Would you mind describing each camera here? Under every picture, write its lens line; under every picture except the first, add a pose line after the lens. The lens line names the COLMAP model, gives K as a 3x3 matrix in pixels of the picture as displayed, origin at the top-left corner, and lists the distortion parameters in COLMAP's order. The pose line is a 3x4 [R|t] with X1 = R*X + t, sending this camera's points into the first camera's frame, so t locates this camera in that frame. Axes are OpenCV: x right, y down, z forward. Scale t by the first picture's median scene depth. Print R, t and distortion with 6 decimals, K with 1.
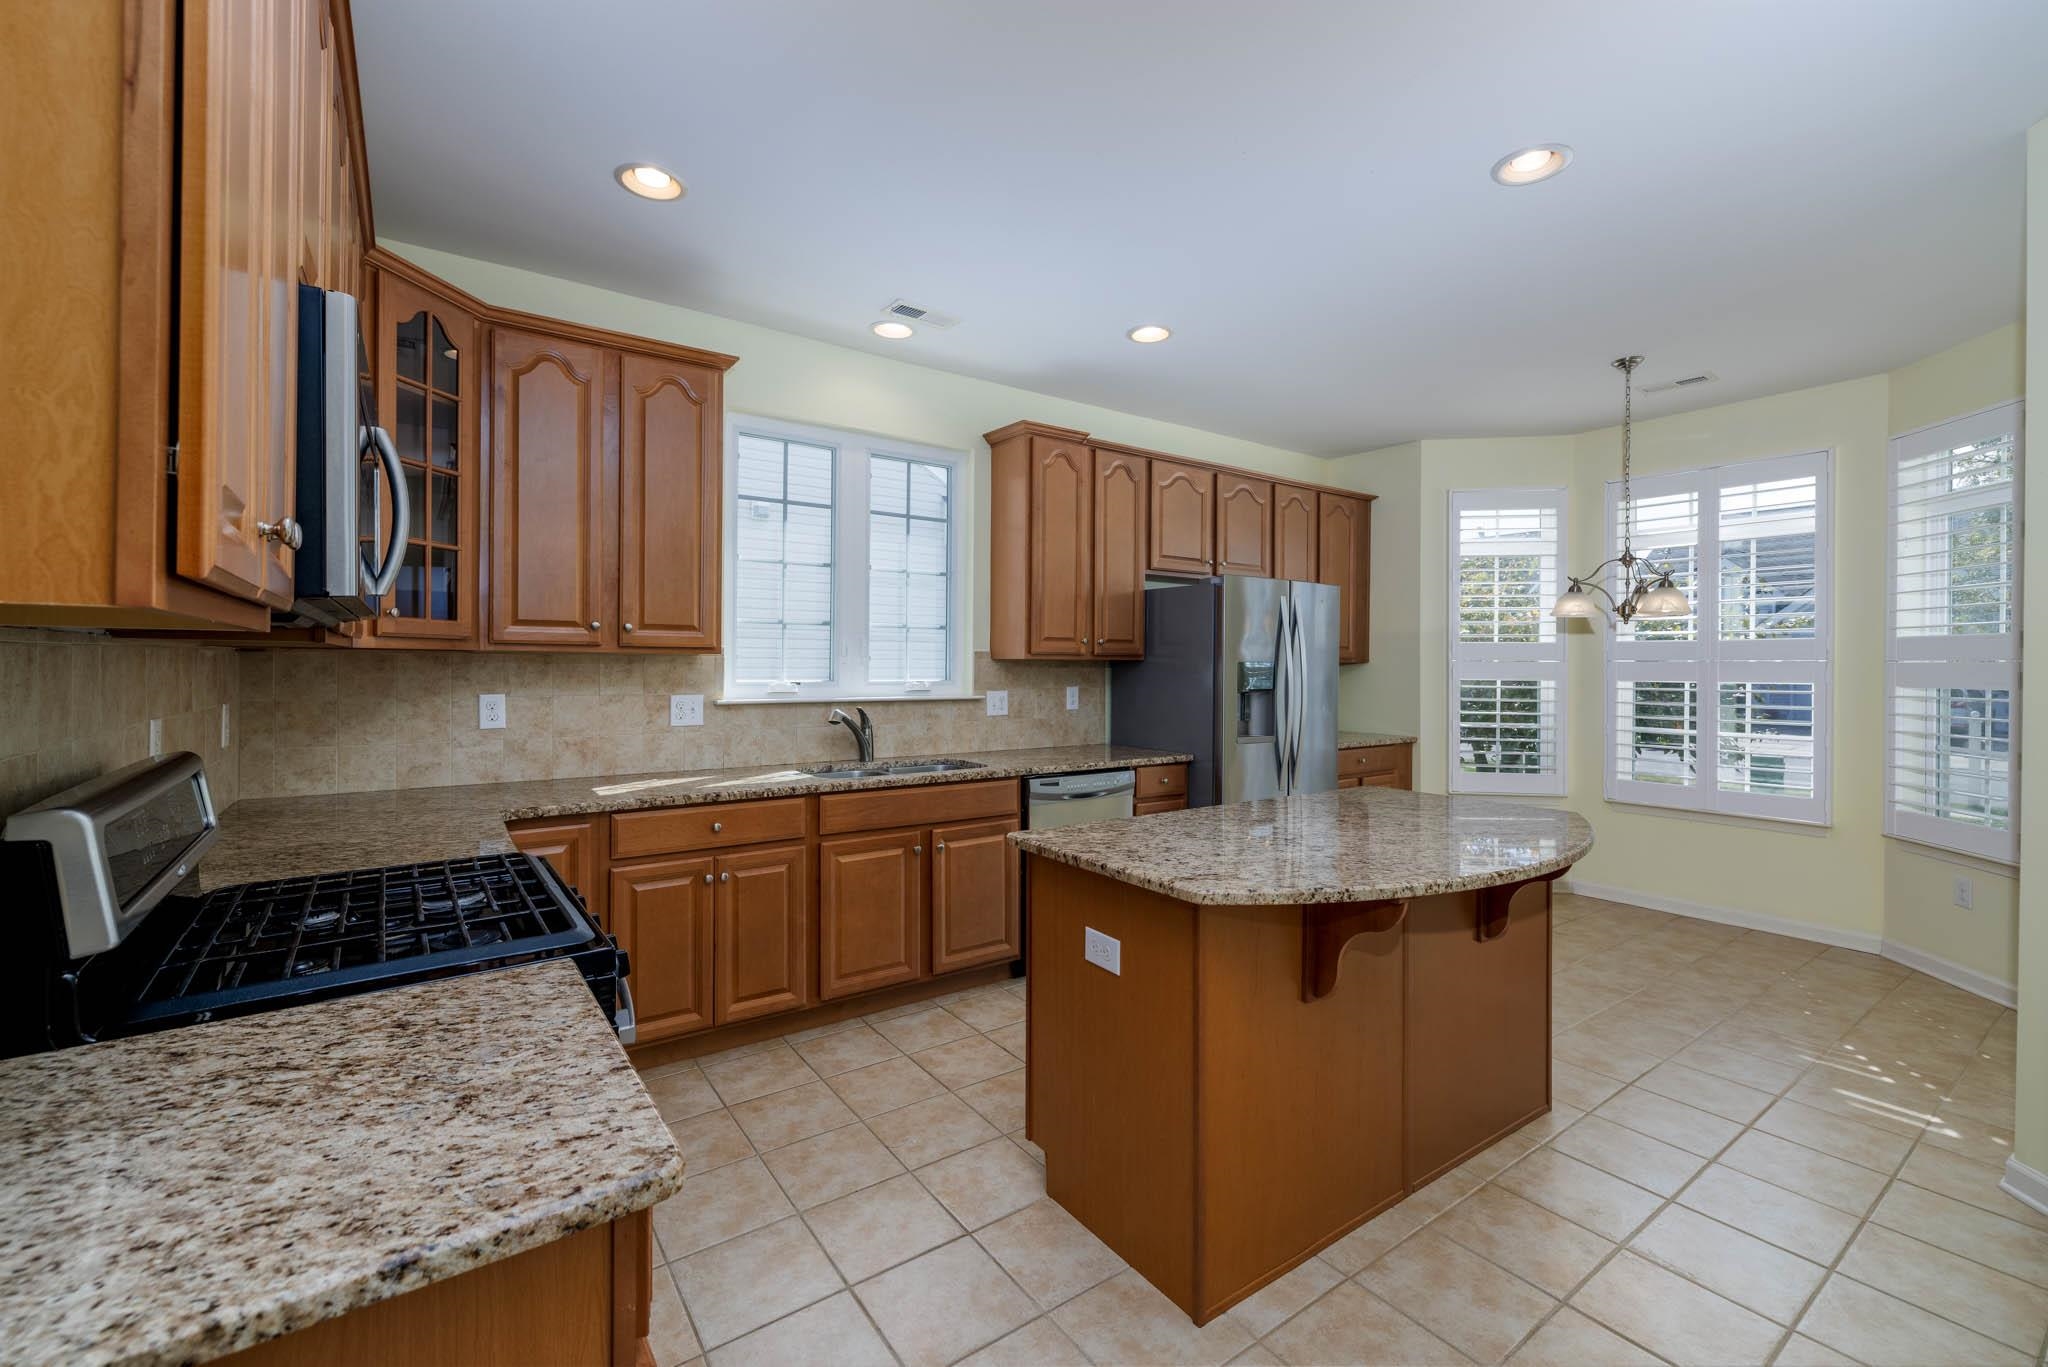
lens RADIAL K [[860.7, 0, 1008.3], [0, 860.7, 674.1], [0, 0, 1]] dist [0.013011, 0.000657]
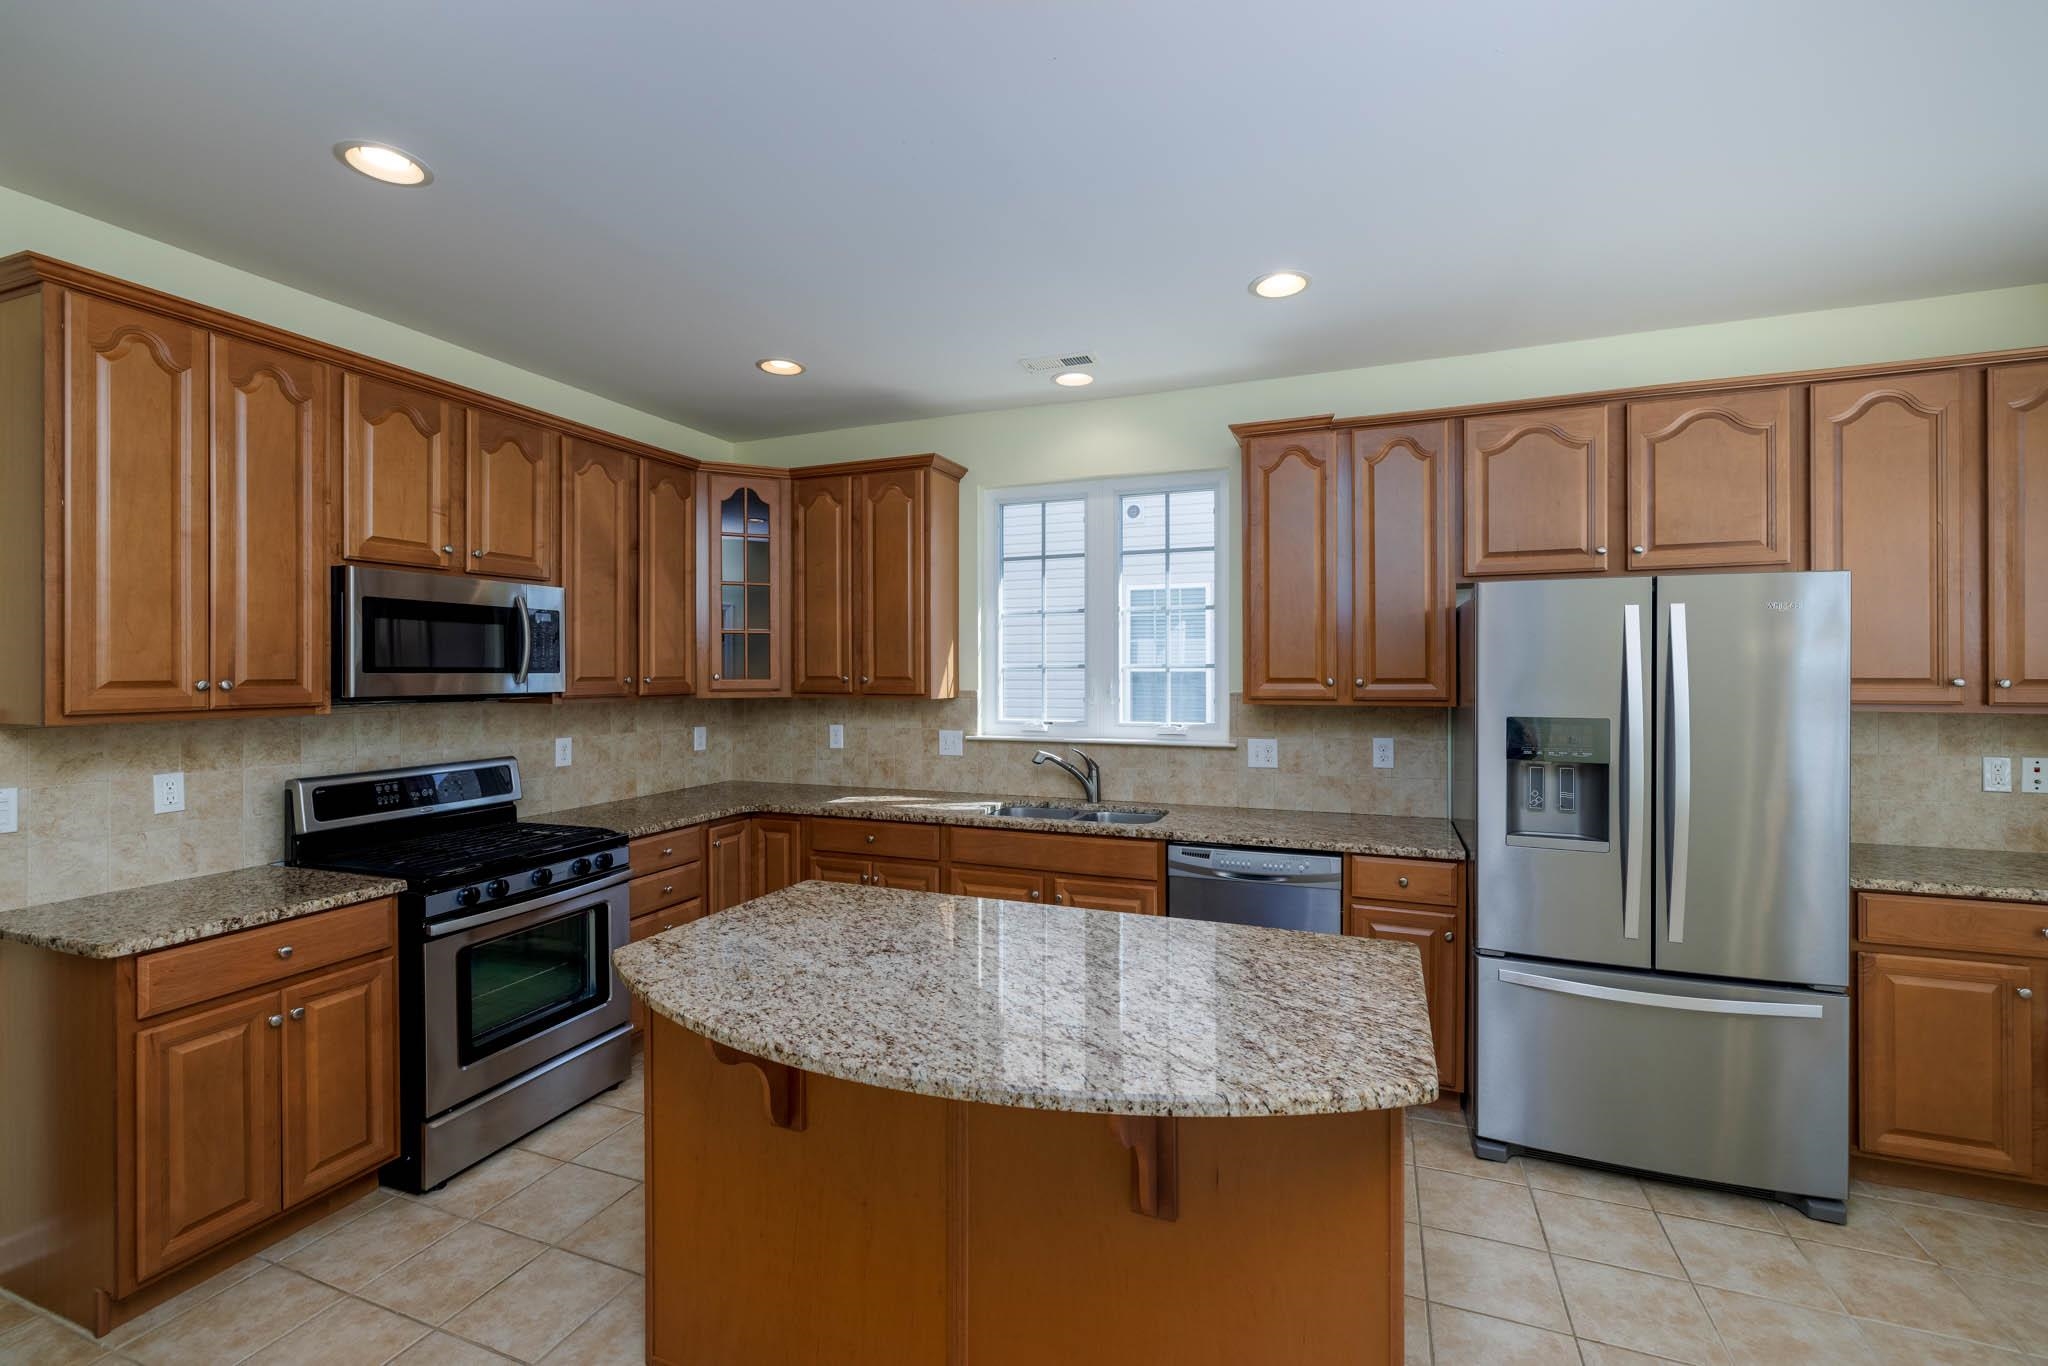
lens RADIAL K [[860.7, 0, 1018.9], [0, 860.7, 671.2], [0, 0, 1]] dist [0.013011, 0.000657]
pose [[0.558938, -0.008120, -0.829169, 0.614667], [-0.002832, 0.999928, -0.011701, -0.040066], [0.829204, 0.008888, 0.558875, 0.351201]]
